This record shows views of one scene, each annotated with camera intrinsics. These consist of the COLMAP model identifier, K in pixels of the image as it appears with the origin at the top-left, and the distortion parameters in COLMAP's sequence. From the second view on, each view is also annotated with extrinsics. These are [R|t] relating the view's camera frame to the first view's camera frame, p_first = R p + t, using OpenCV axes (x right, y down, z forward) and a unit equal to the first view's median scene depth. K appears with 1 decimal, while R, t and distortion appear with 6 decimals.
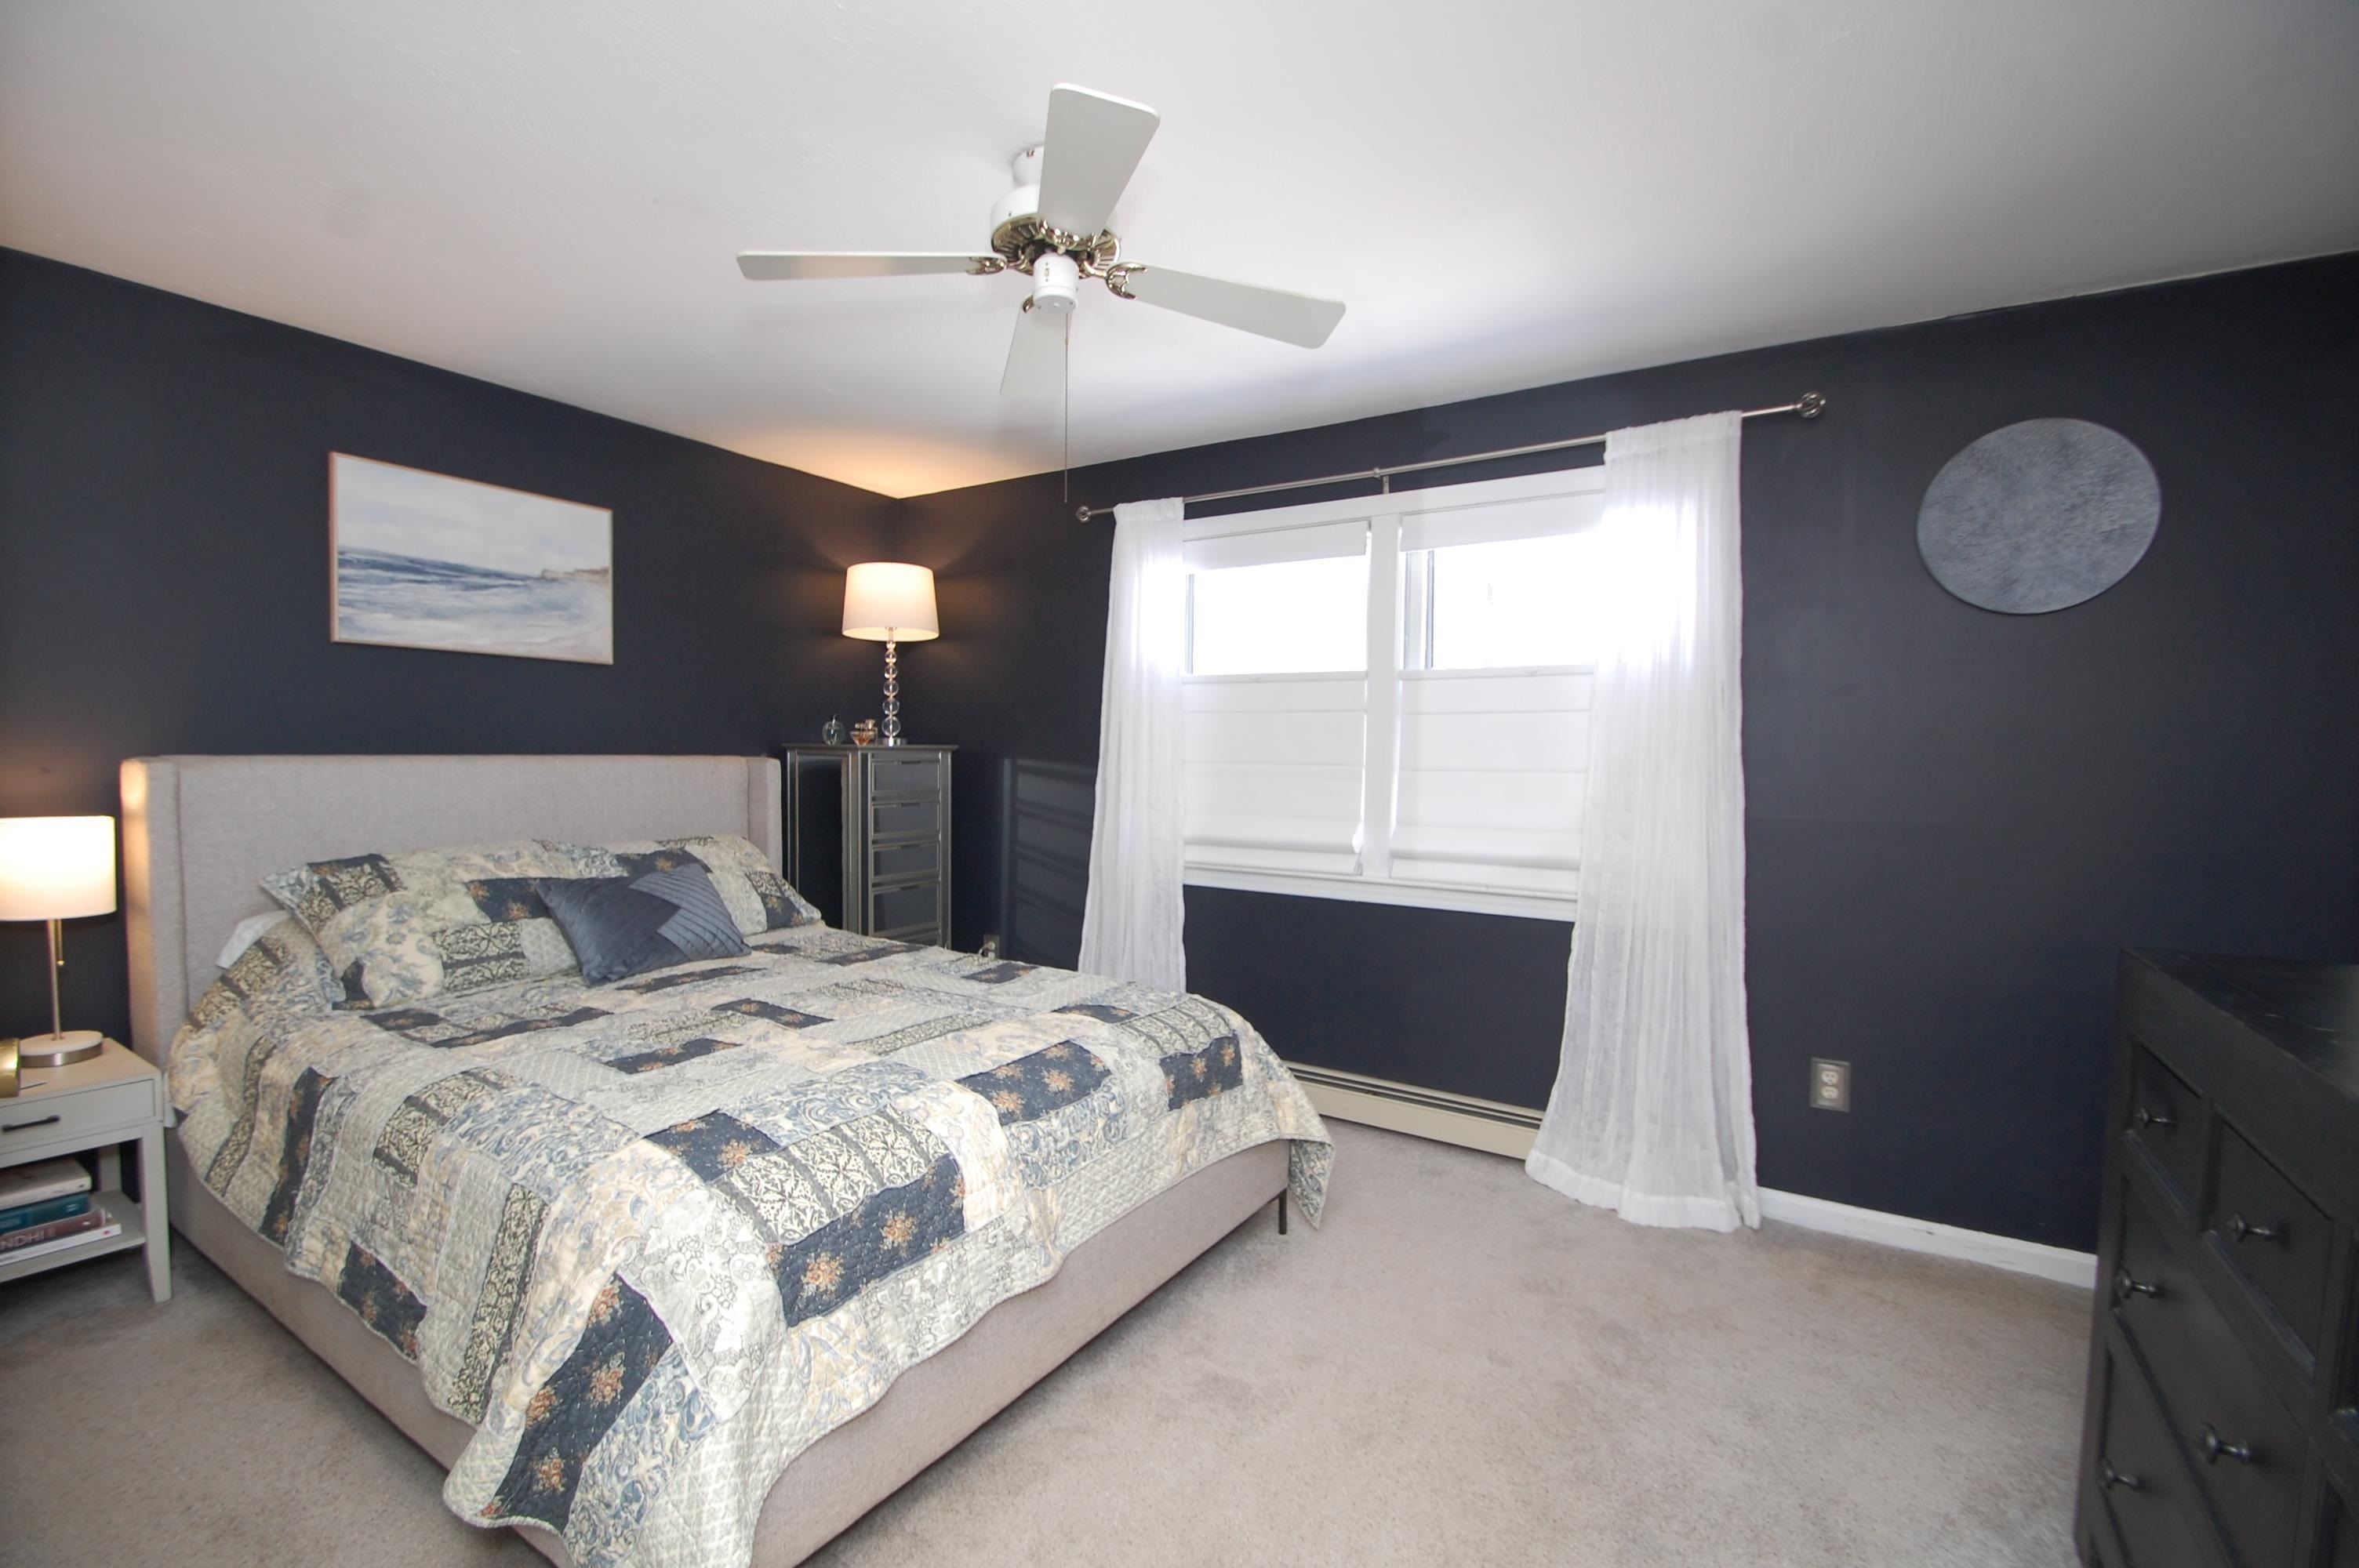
lens RADIAL K [[1023.2, 0, 1157.6], [0, 1023.2, 787.4], [0, 0, 1]] dist [-0.012278, -0.004106]
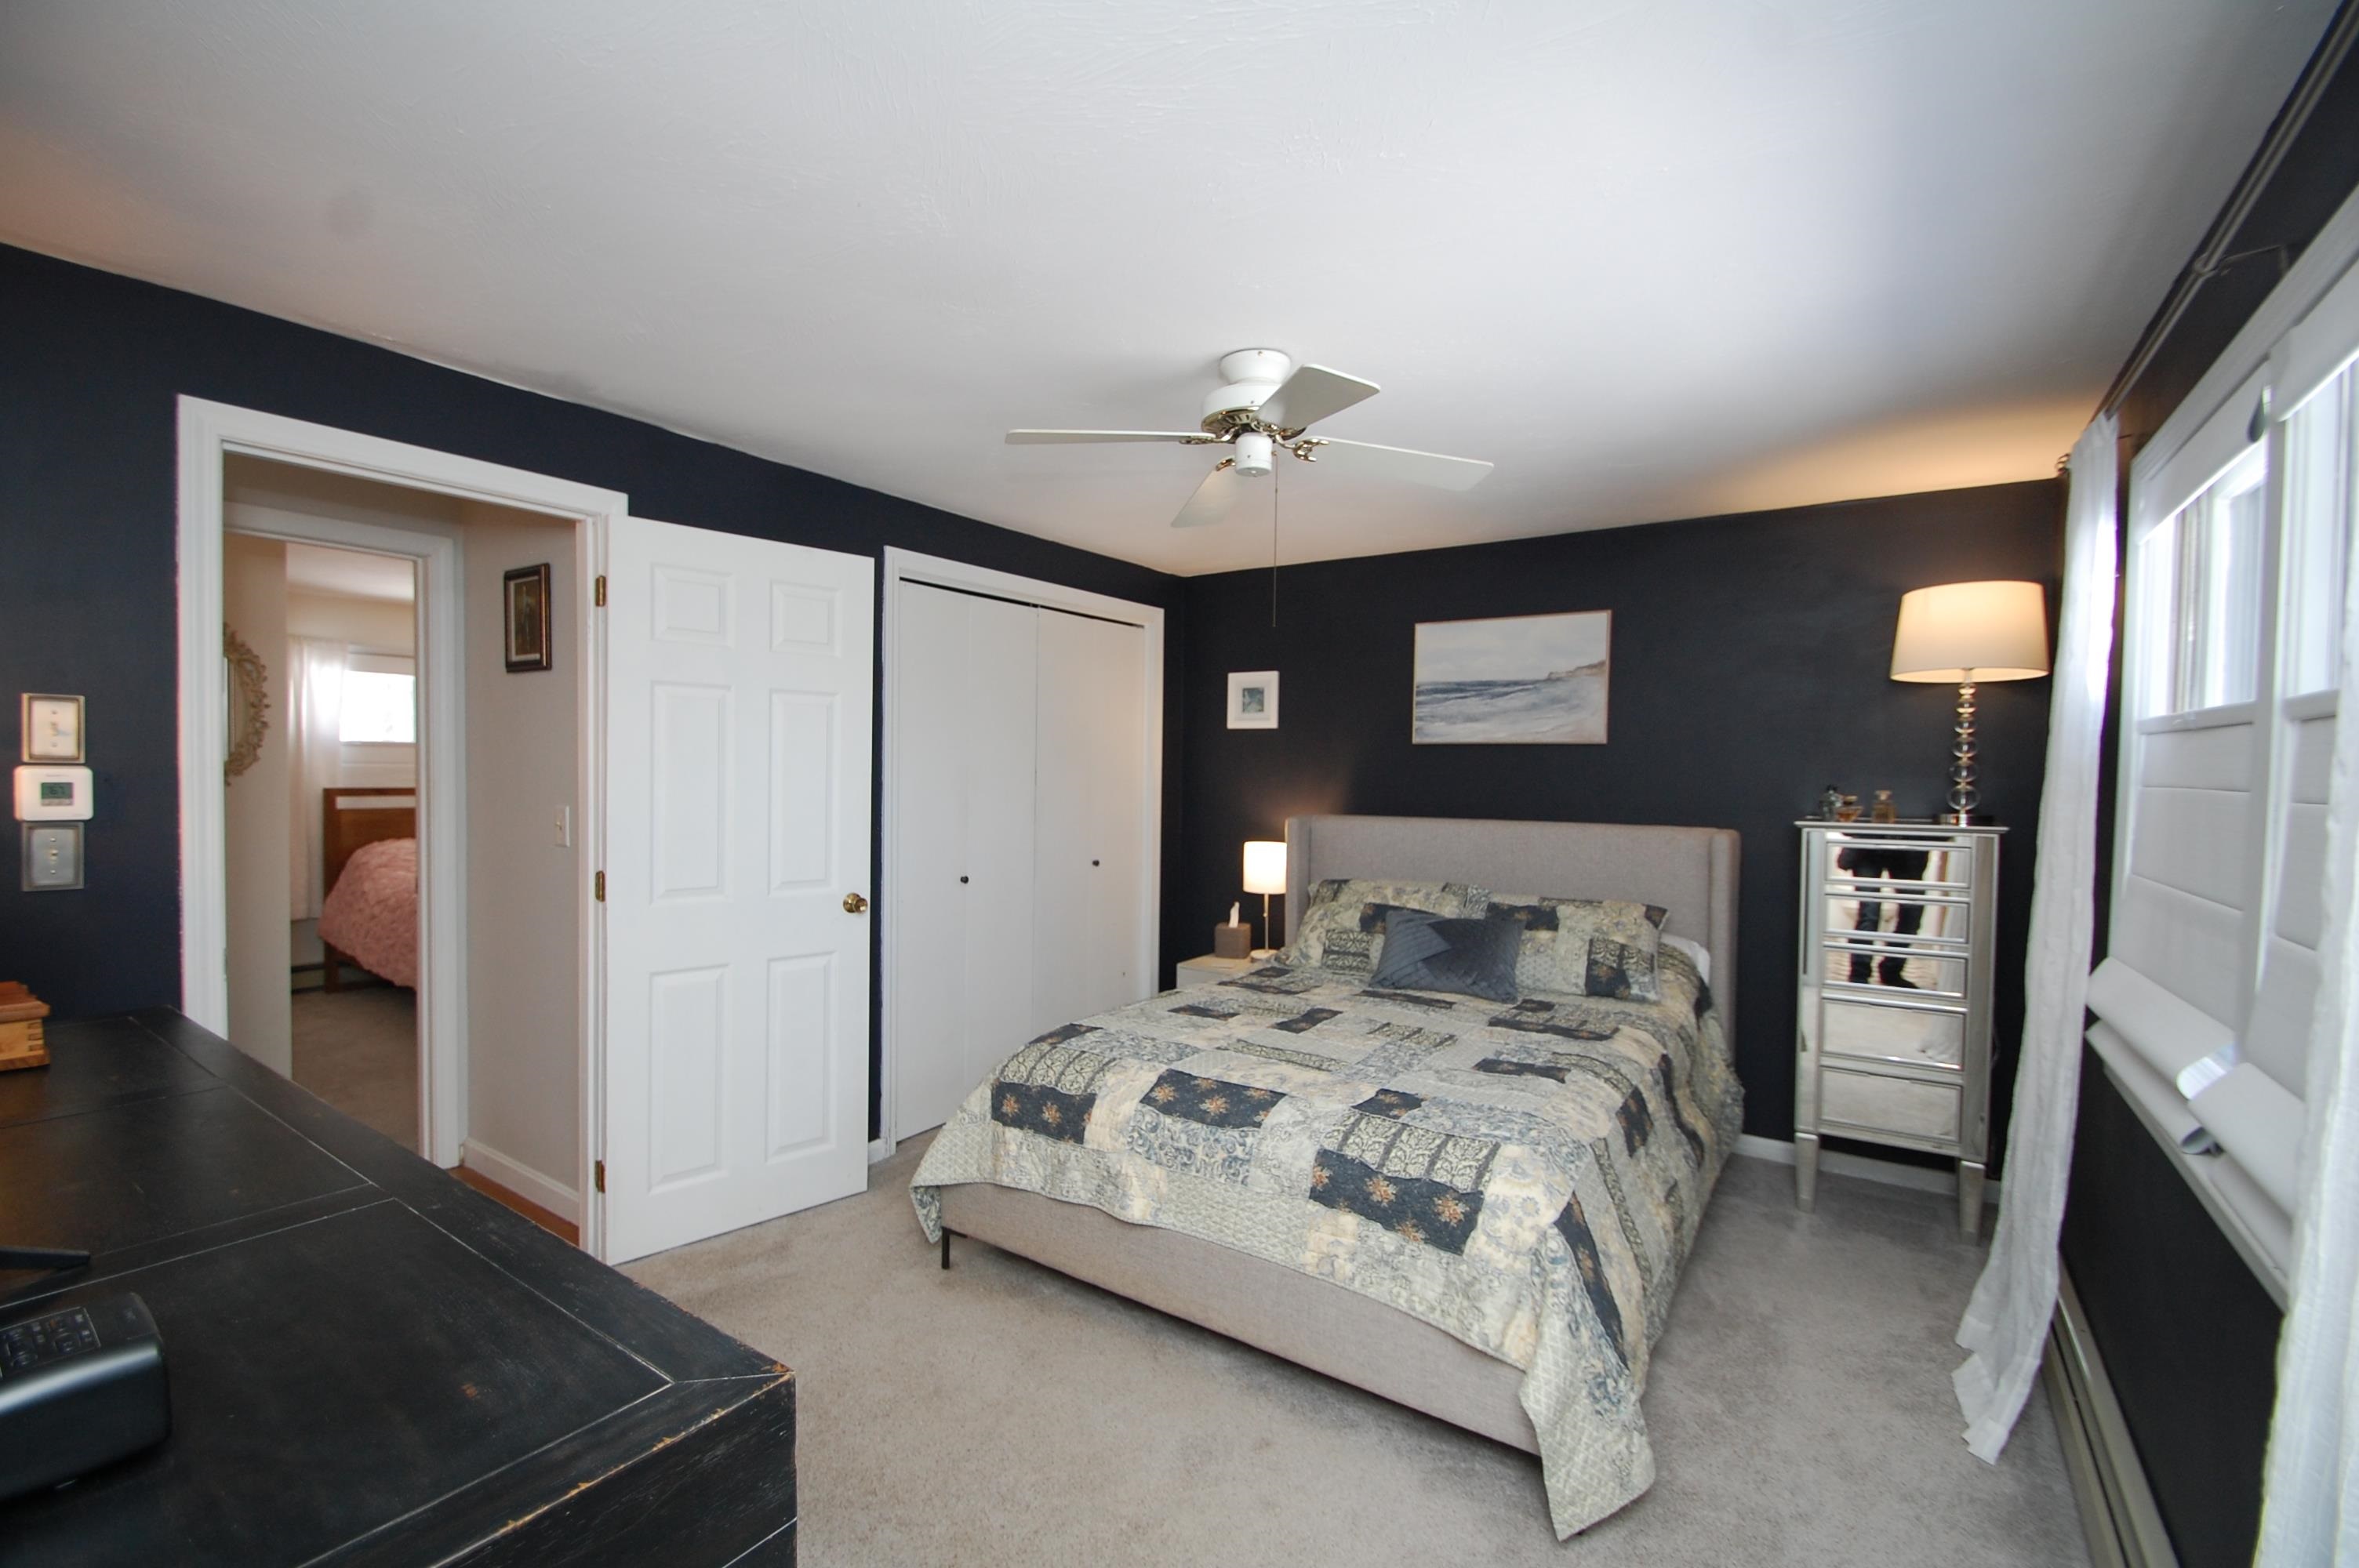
lens RADIAL K [[1023.2, 0, 1154.0], [0, 1023.2, 792.4], [0, 0, 1]] dist [-0.012278, -0.004106]
pose [[-0.036391, 0.012152, -0.999264, 0.871608], [-0.042656, 0.998996, 0.013702, -0.081571], [0.998427, 0.043123, -0.035836, 0.729413]]
